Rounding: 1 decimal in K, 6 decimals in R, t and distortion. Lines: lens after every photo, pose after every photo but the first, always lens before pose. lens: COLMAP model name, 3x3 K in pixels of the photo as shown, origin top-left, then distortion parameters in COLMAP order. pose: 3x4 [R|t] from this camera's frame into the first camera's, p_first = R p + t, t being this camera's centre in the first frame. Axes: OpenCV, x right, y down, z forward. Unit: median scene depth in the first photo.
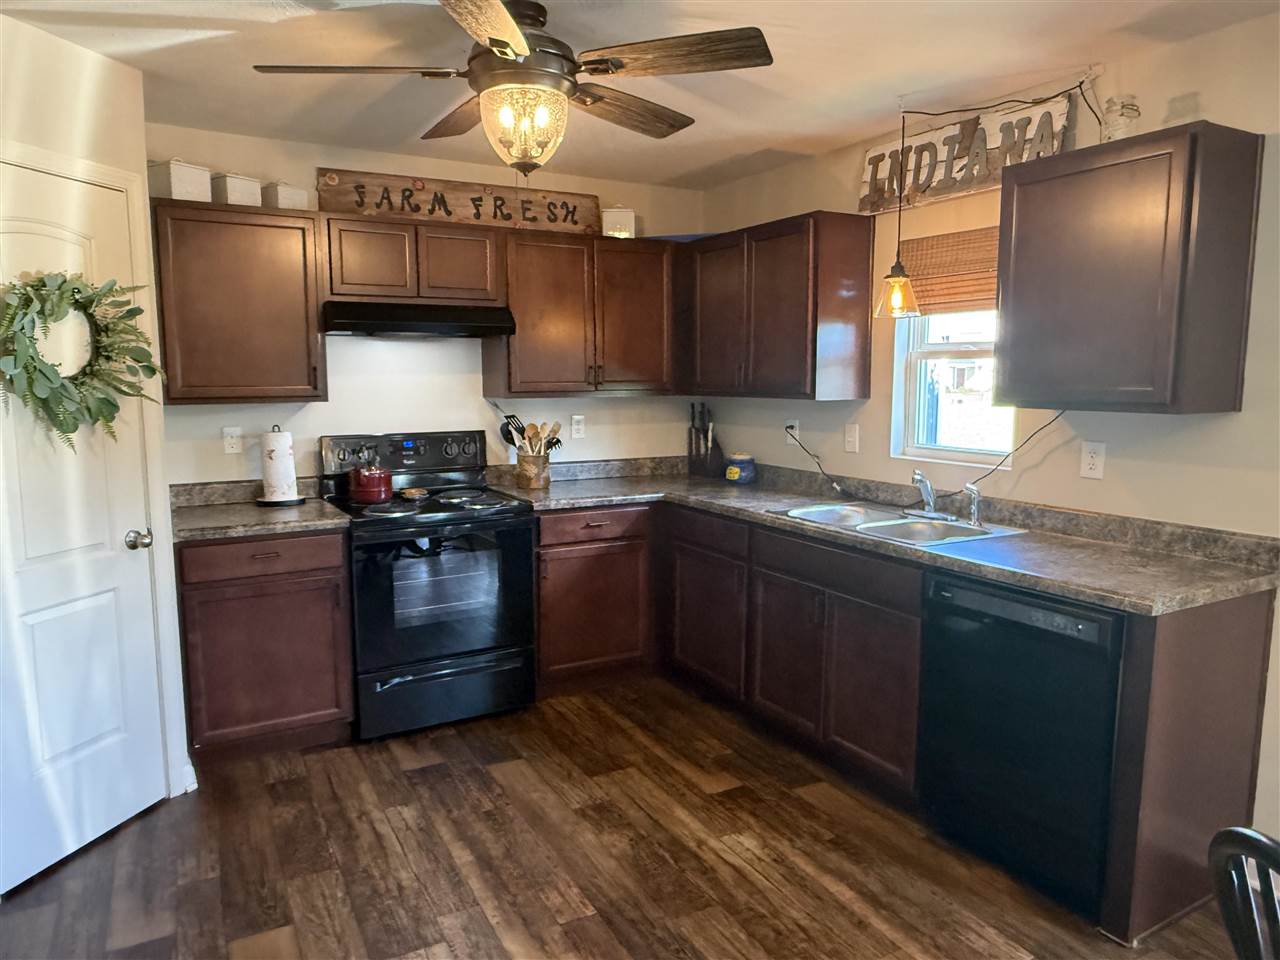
lens RADIAL K [[868.4, 0, 640.0], [0, 868.4, 480.0], [0, 0, 1]] dist [0.031698, 0.000217]
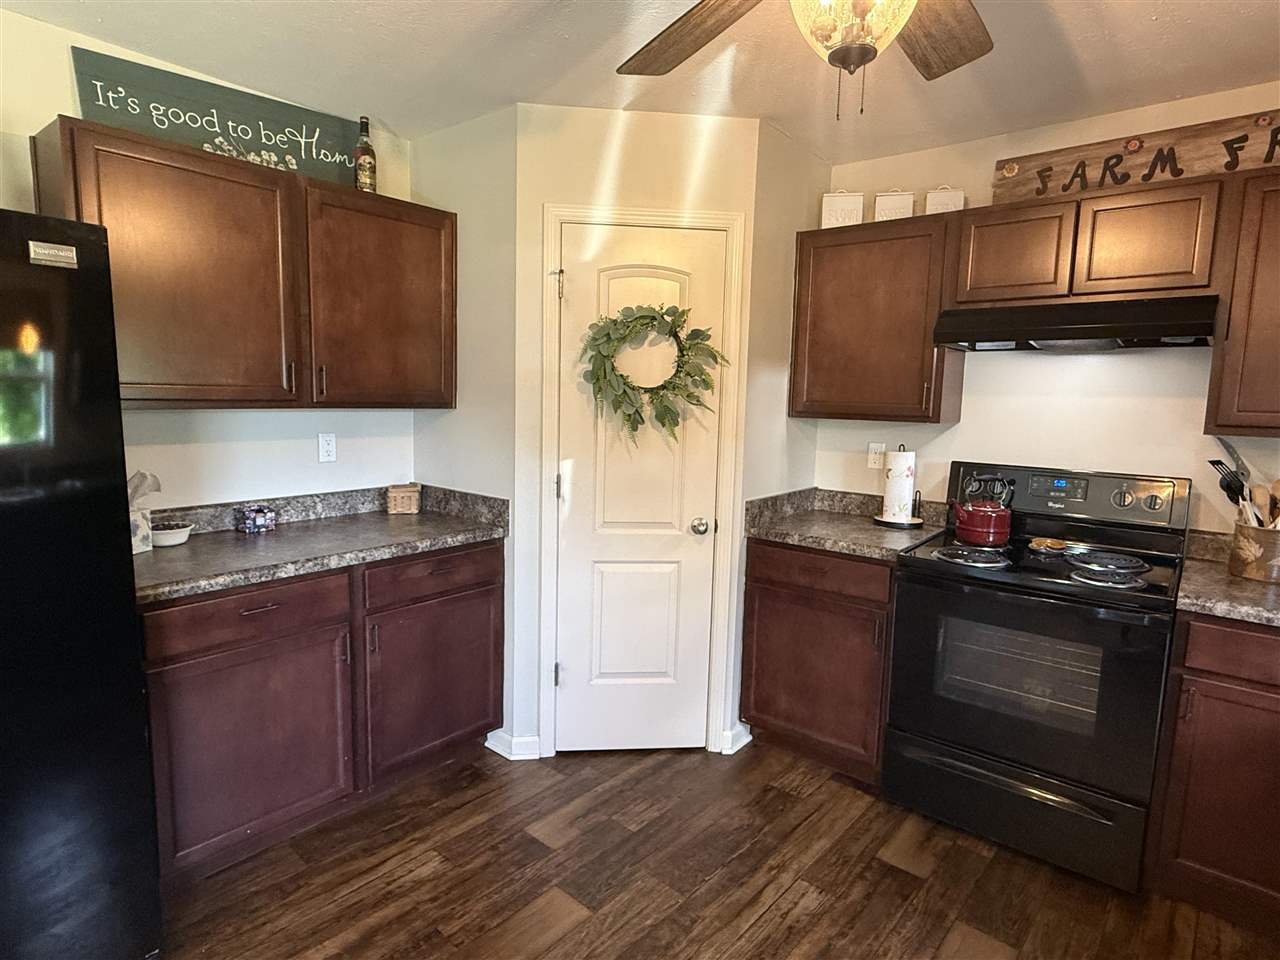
lens RADIAL K [[701.1, 0, 640.0], [0, 701.1, 480.0], [0, 0, 1]] dist [-0.001376, 0.001465]
pose [[0.358406, 0.128485, -0.924682, 0.209040], [-0.139439, 0.986741, 0.083062, -0.048269], [0.923094, 0.099167, 0.371570, 0.450195]]
